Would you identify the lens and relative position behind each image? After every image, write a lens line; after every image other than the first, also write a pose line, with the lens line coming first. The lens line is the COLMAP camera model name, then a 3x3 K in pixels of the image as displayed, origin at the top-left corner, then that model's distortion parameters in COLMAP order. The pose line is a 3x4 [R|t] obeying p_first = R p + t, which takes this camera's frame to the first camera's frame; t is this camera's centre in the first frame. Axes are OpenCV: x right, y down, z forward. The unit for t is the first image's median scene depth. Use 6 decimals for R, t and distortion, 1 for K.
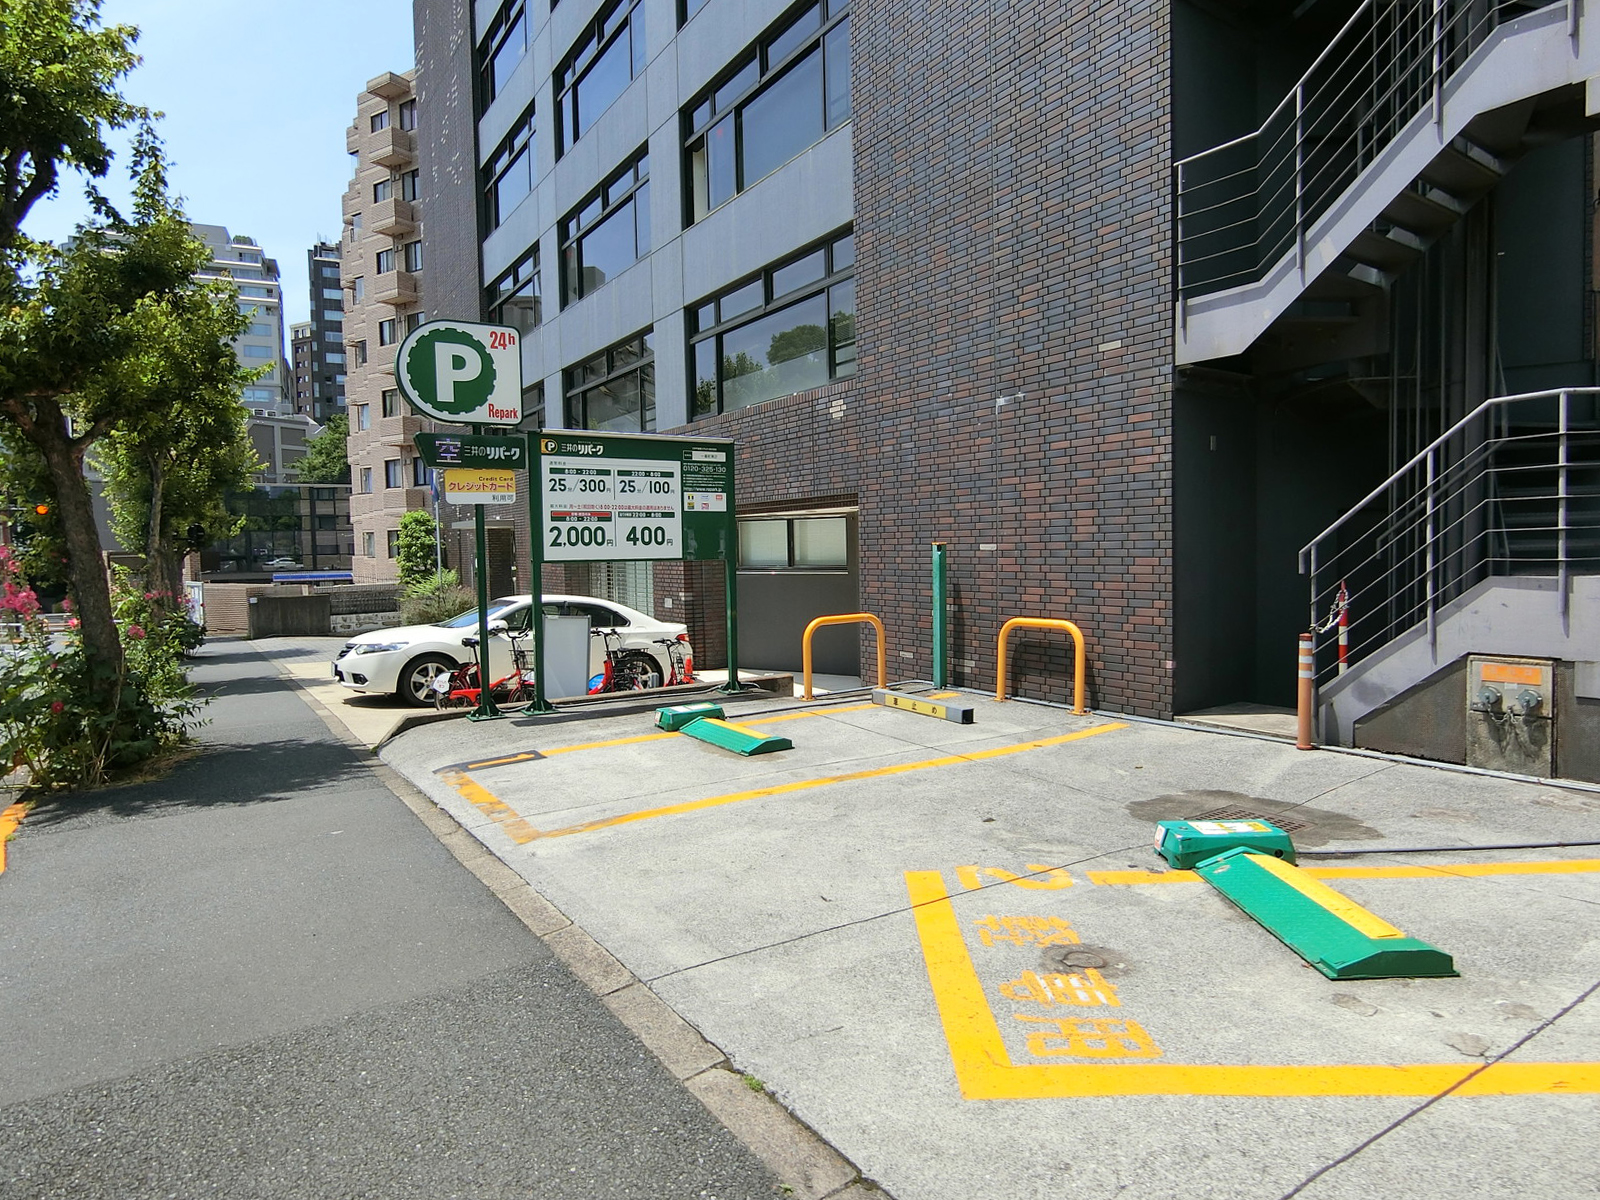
lens RADIAL K [[905.4, 0, 800.0], [0, 905.4, 600.0], [0, 0, 1]] dist [-0.001507, -0.000402]
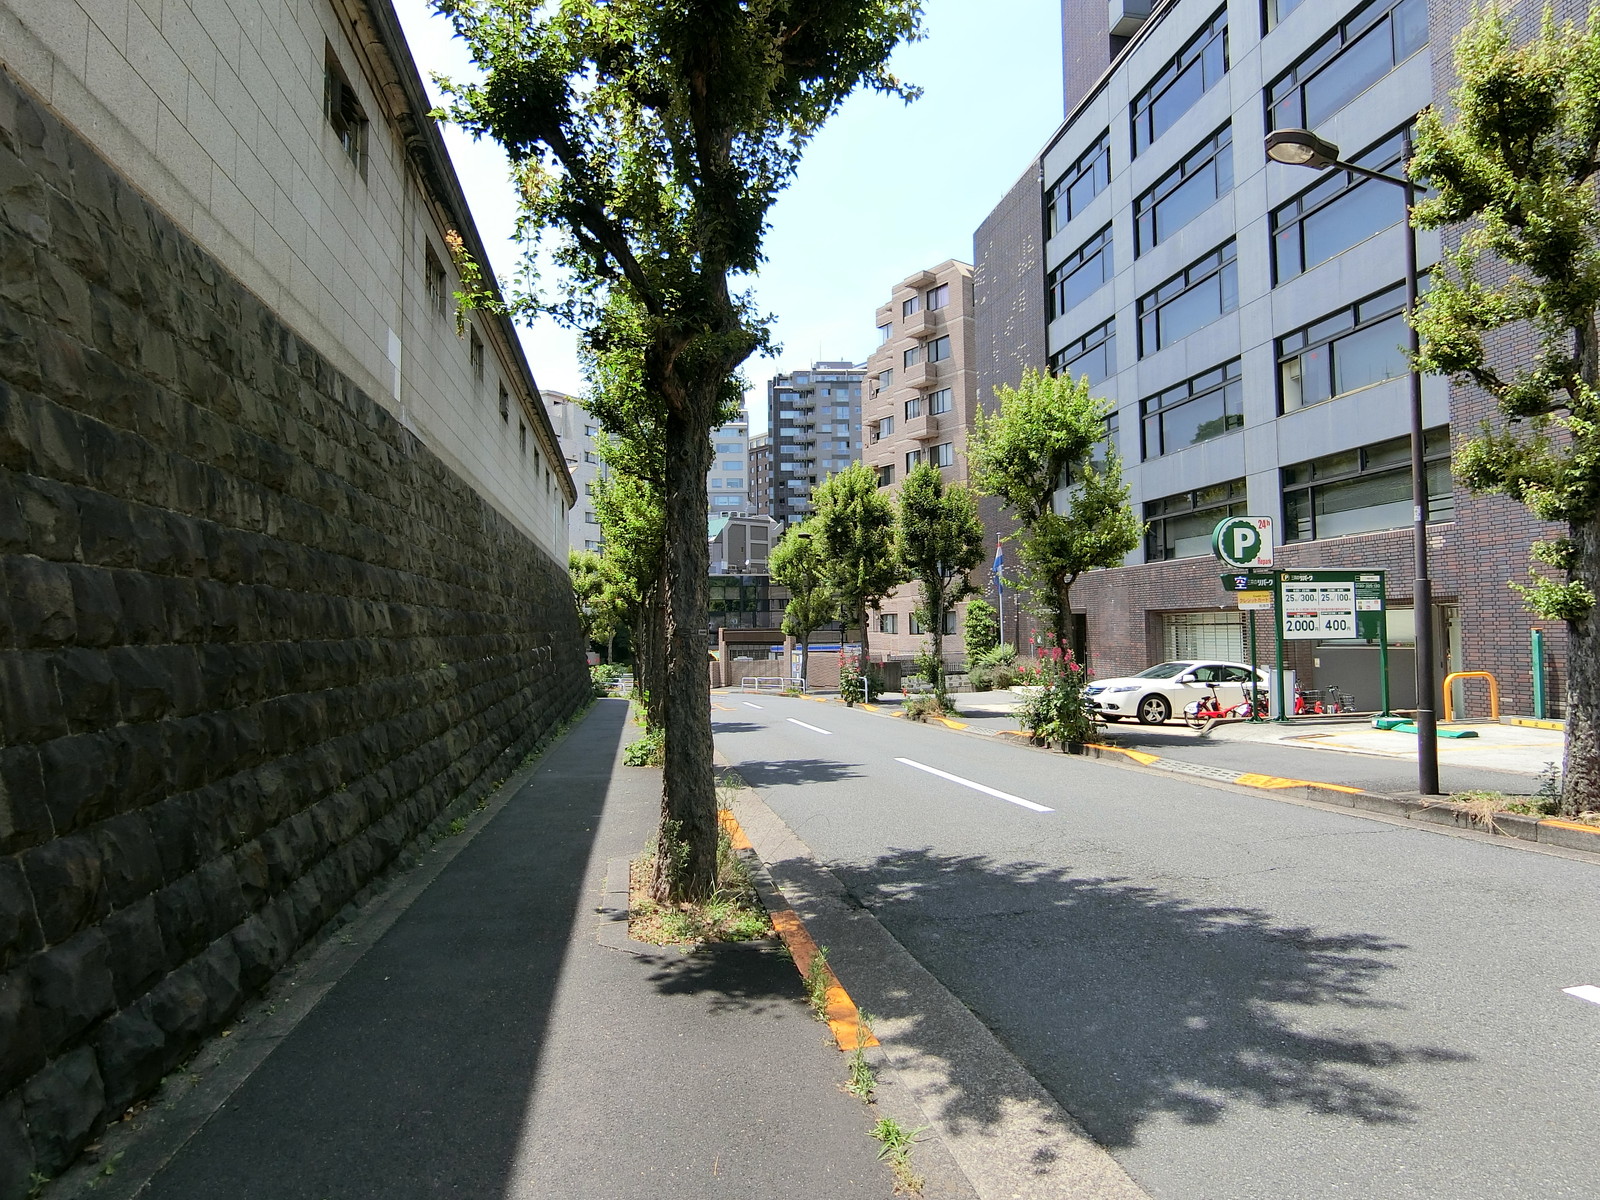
lens RADIAL K [[928.5, 0, 799.4], [0, 928.5, 592.9], [0, 0, 1]] dist [0.003852, 0.000707]
pose [[0.934584, -0.015362, -0.355410, -0.501957], [-0.015697, 0.996313, -0.084341, 0.035579], [0.355395, 0.084403, 0.930898, -1.059624]]
